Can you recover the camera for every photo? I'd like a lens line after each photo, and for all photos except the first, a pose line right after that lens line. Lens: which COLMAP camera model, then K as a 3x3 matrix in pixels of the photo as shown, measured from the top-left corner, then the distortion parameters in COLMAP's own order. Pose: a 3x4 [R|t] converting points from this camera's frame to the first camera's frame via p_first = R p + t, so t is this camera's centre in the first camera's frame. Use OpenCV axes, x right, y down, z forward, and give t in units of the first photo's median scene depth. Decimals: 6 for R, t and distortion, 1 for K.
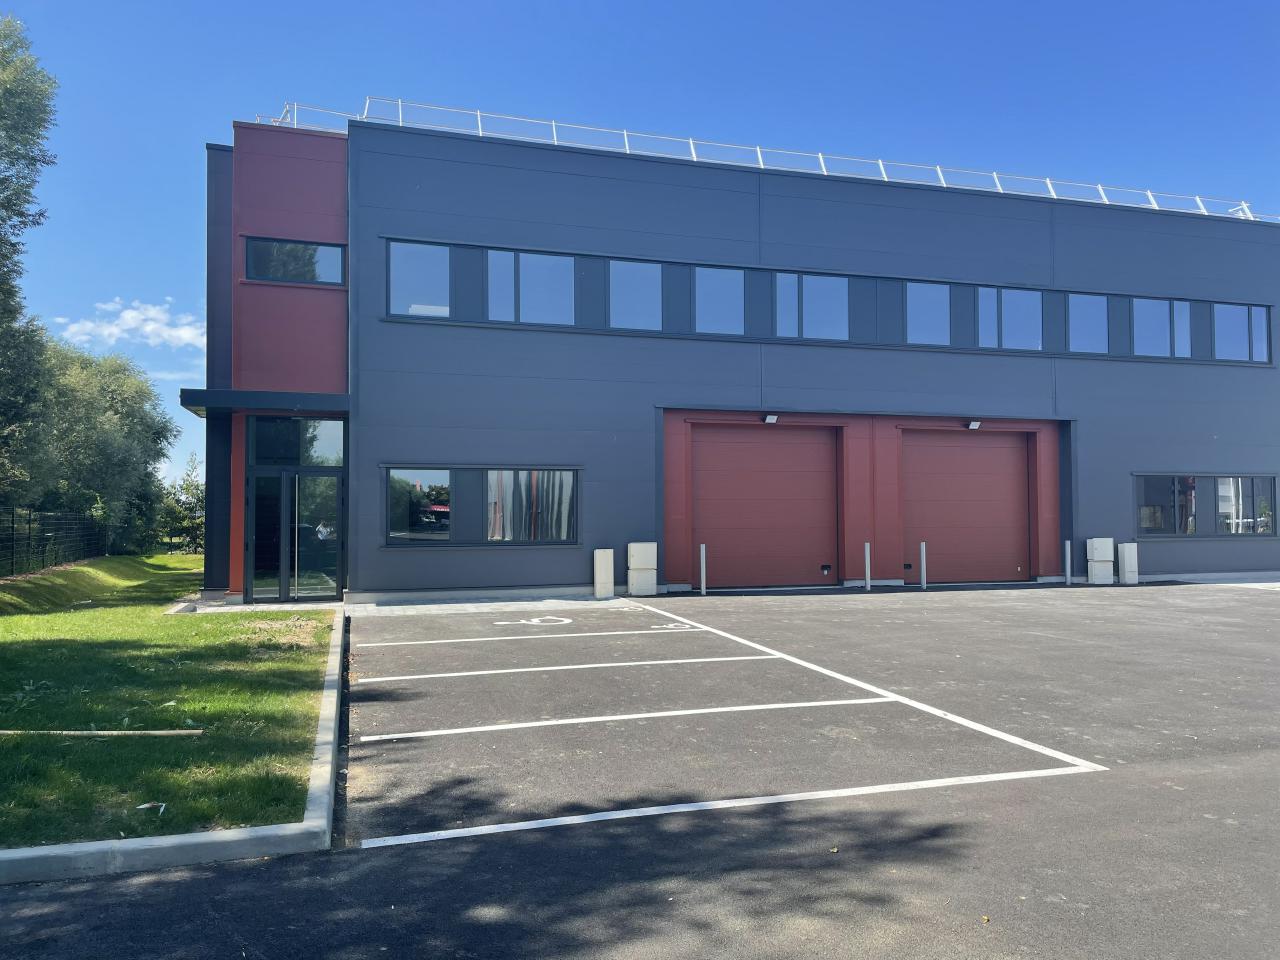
lens RADIAL K [[970.4, 0, 655.6], [0, 970.4, 493.6], [0, 0, 1]] dist [0.088745, -0.114124]
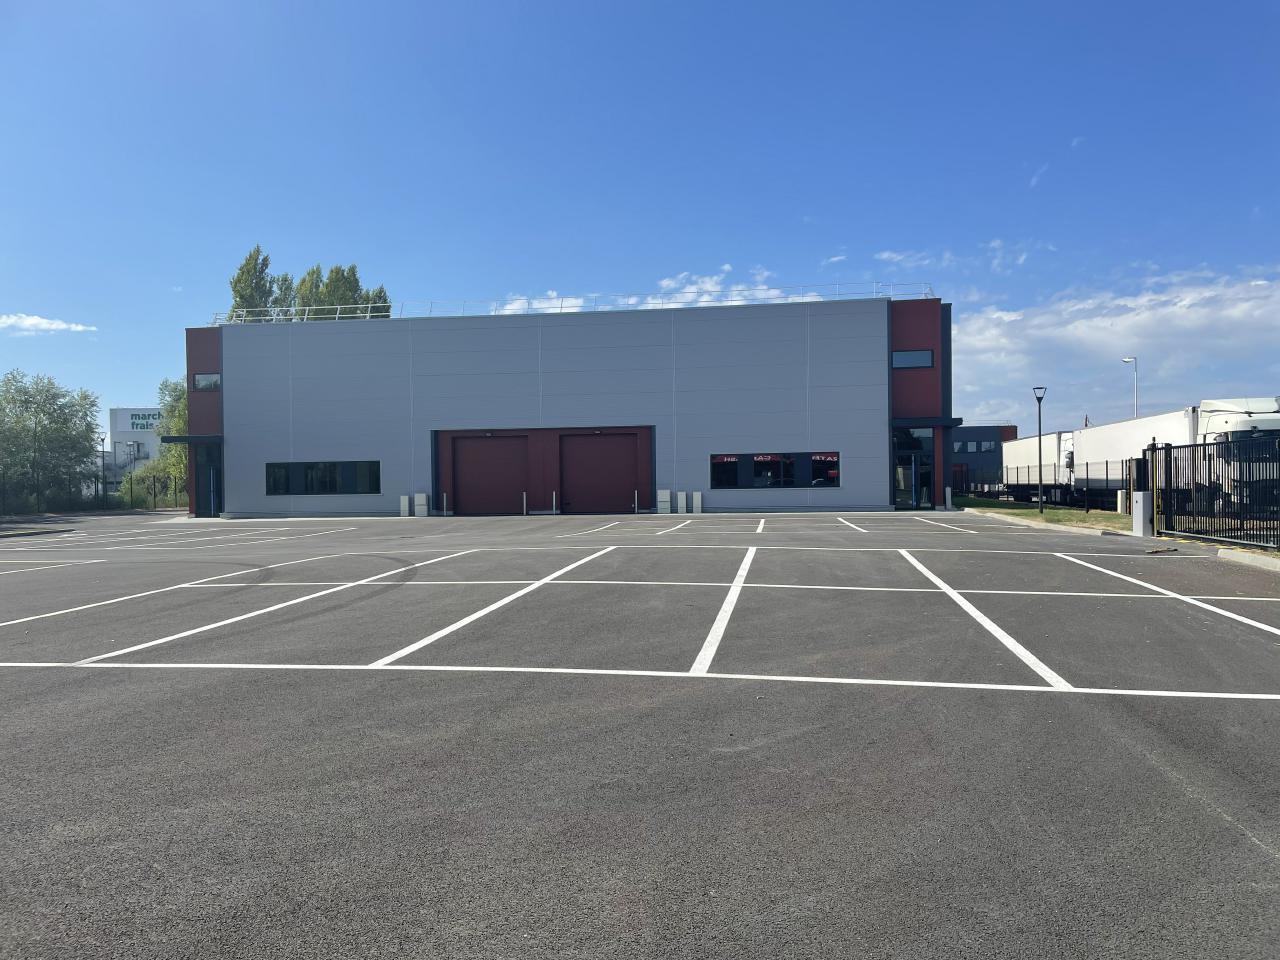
lens RADIAL K [[970.4, 0, 655.6], [0, 970.4, 493.6], [0, 0, 1]] dist [0.088745, -0.114124]
pose [[0.898996, 0.003748, -0.437942, 1.574263], [0.027205, 0.997554, 0.064383, -0.083605], [0.437112, -0.069794, 0.896695, -0.846353]]
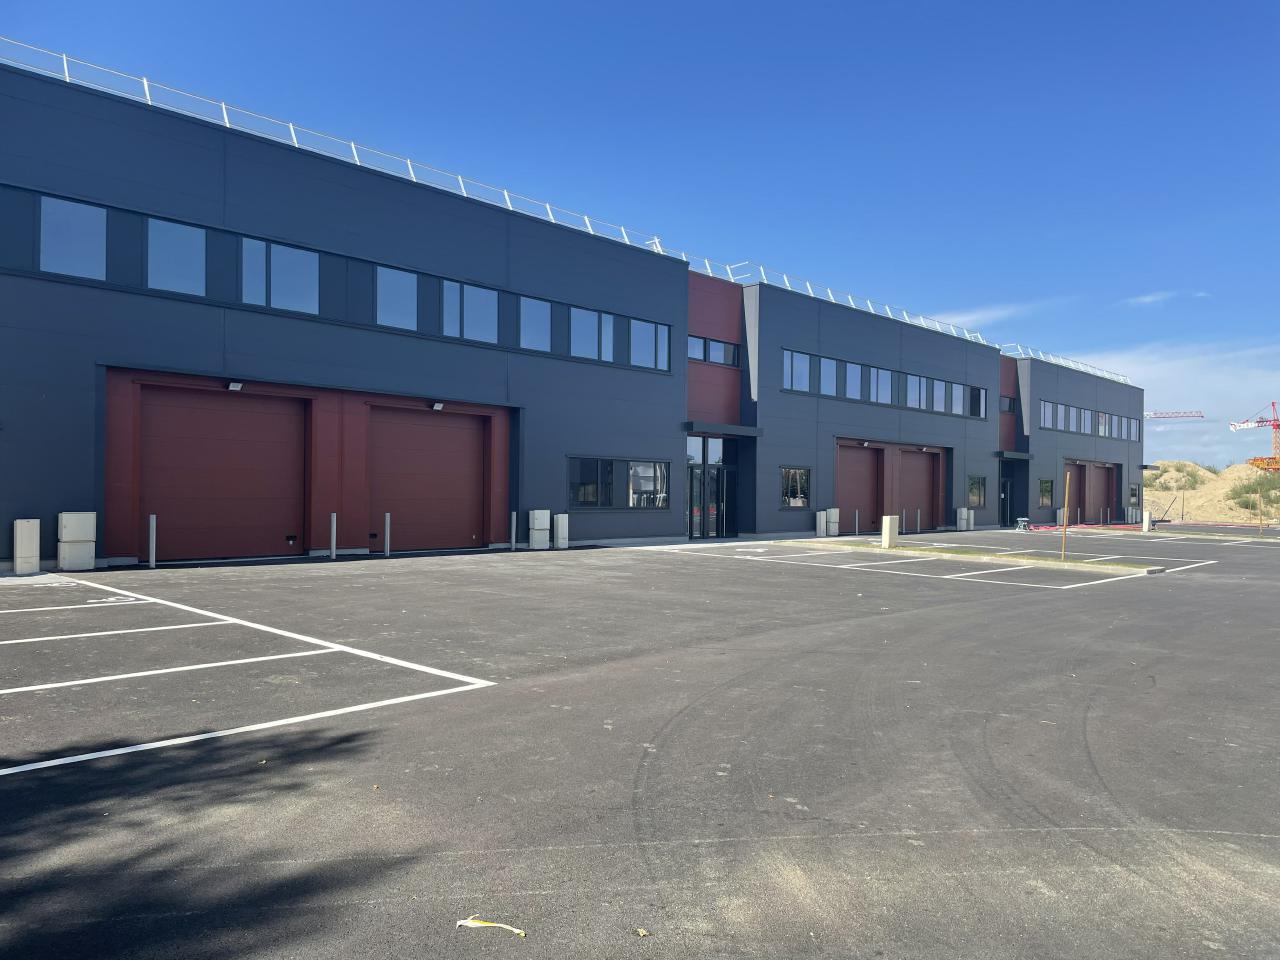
lens RADIAL K [[942.1, 0, 645.1], [0, 942.1, 494.5], [0, 0, 1]] dist [0.080115, -0.104066]
pose [[0.866440, 0.014375, 0.499074, -0.000309], [-0.029029, 0.999345, 0.021614, -0.001143], [-0.498437, -0.033215, 0.866290, -0.044947]]
